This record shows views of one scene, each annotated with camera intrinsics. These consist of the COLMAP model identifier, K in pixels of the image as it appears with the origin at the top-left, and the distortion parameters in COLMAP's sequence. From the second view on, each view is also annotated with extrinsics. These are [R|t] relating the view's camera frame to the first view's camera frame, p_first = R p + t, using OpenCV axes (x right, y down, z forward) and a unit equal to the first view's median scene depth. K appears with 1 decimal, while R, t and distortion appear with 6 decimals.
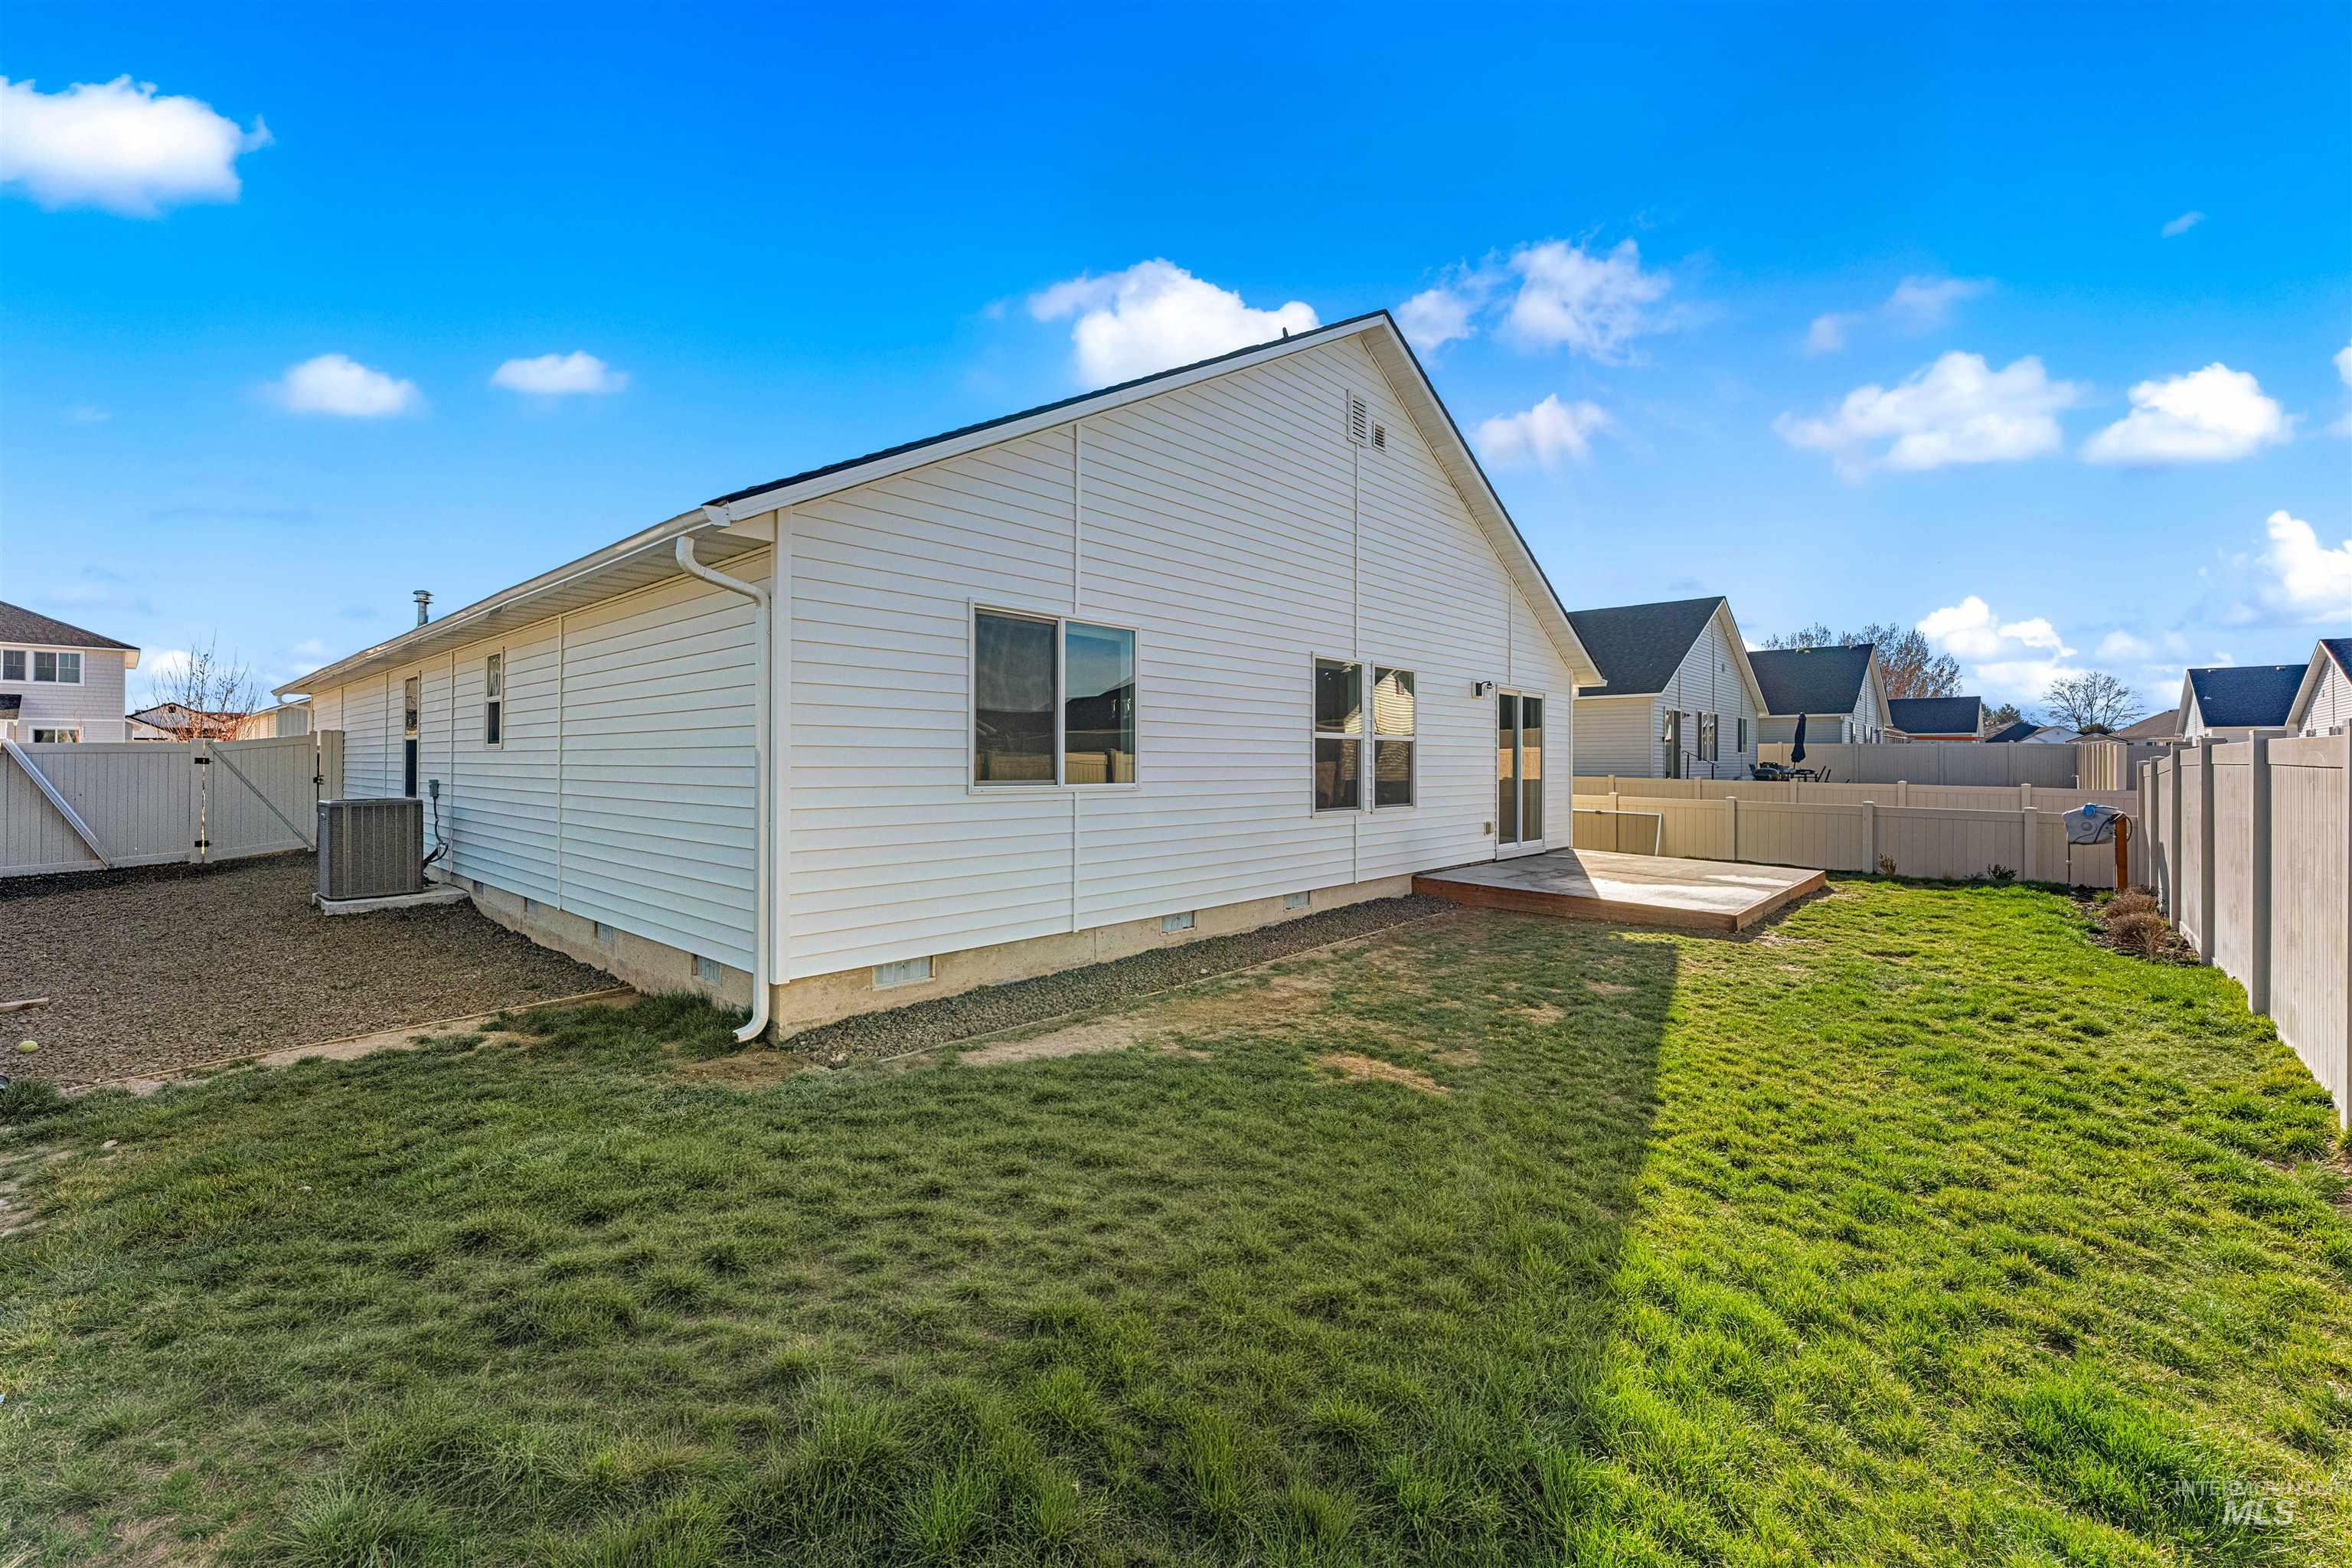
lens RADIAL K [[949.7, 0, 1154.2], [0, 949.7, 766.1], [0, 0, 1]] dist [0.000726, -0.001215]
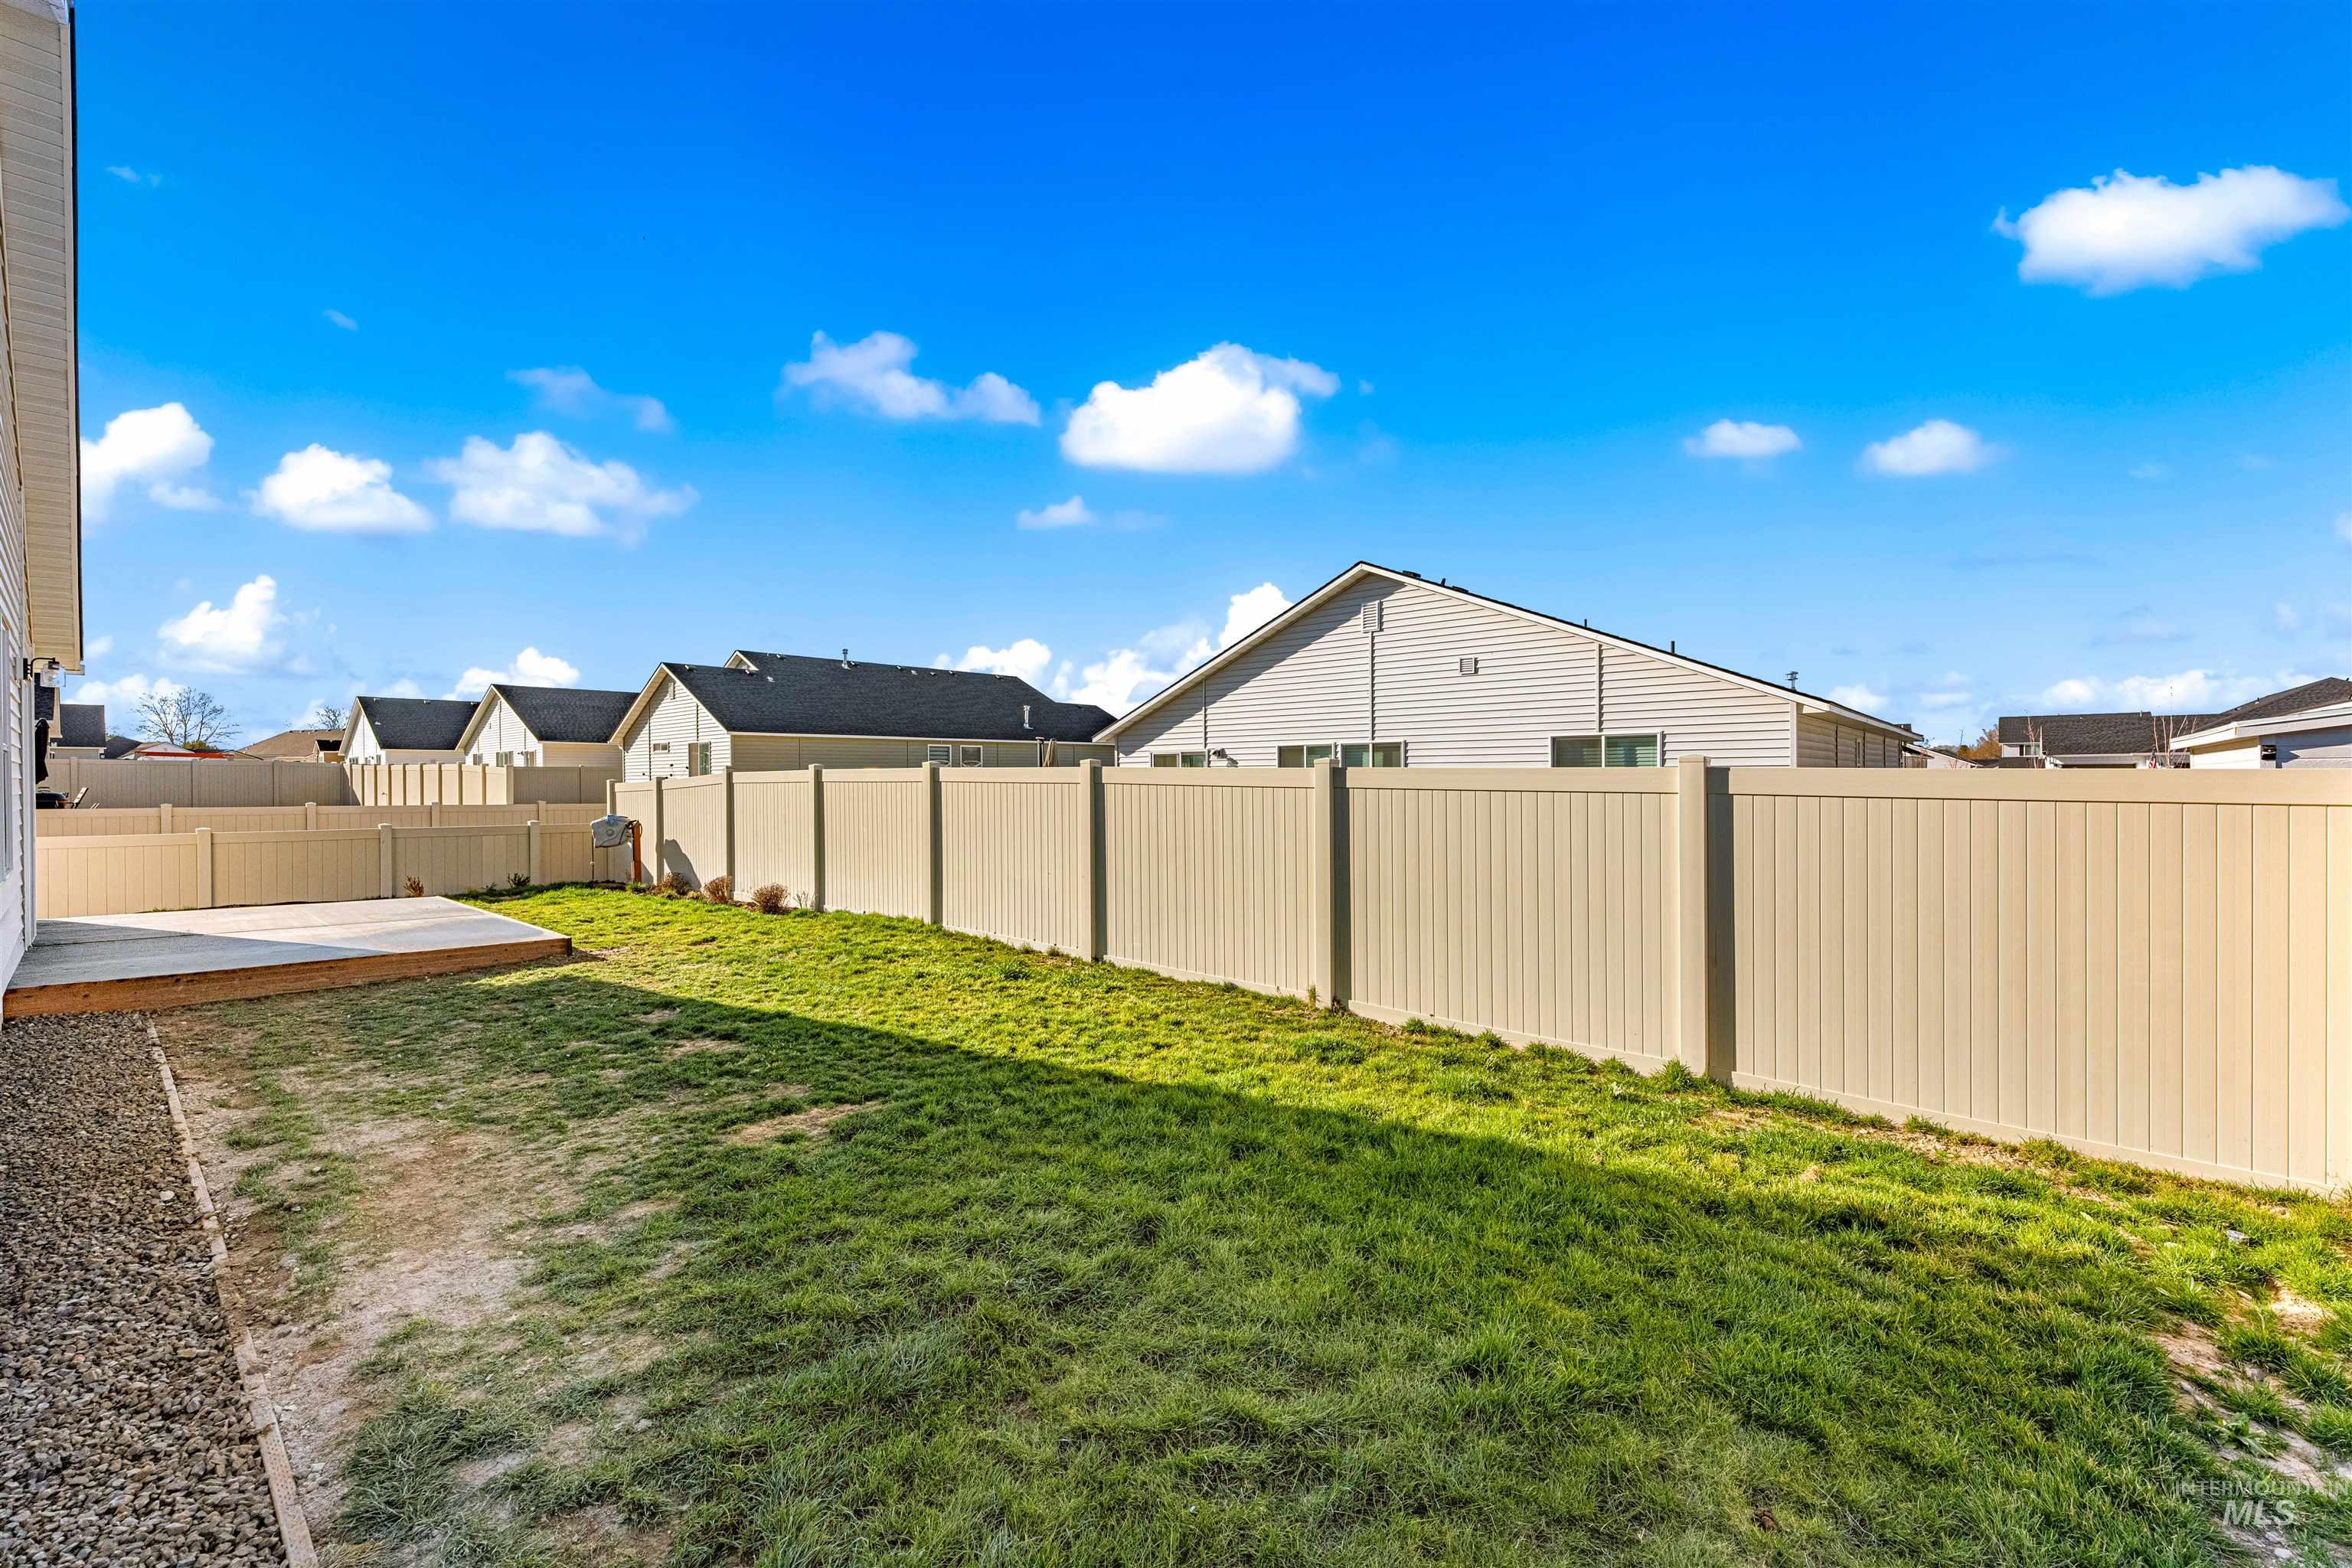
lens RADIAL K [[949.7, 0, 1194.6], [0, 949.7, 775.1], [0, 0, 1]] dist [0.000726, -0.001215]
pose [[-0.027558, -0.004060, 0.999612, -0.637262], [0.013512, 0.999899, 0.004434, -0.016362], [-0.999529, 0.013629, -0.027500, 0.575451]]
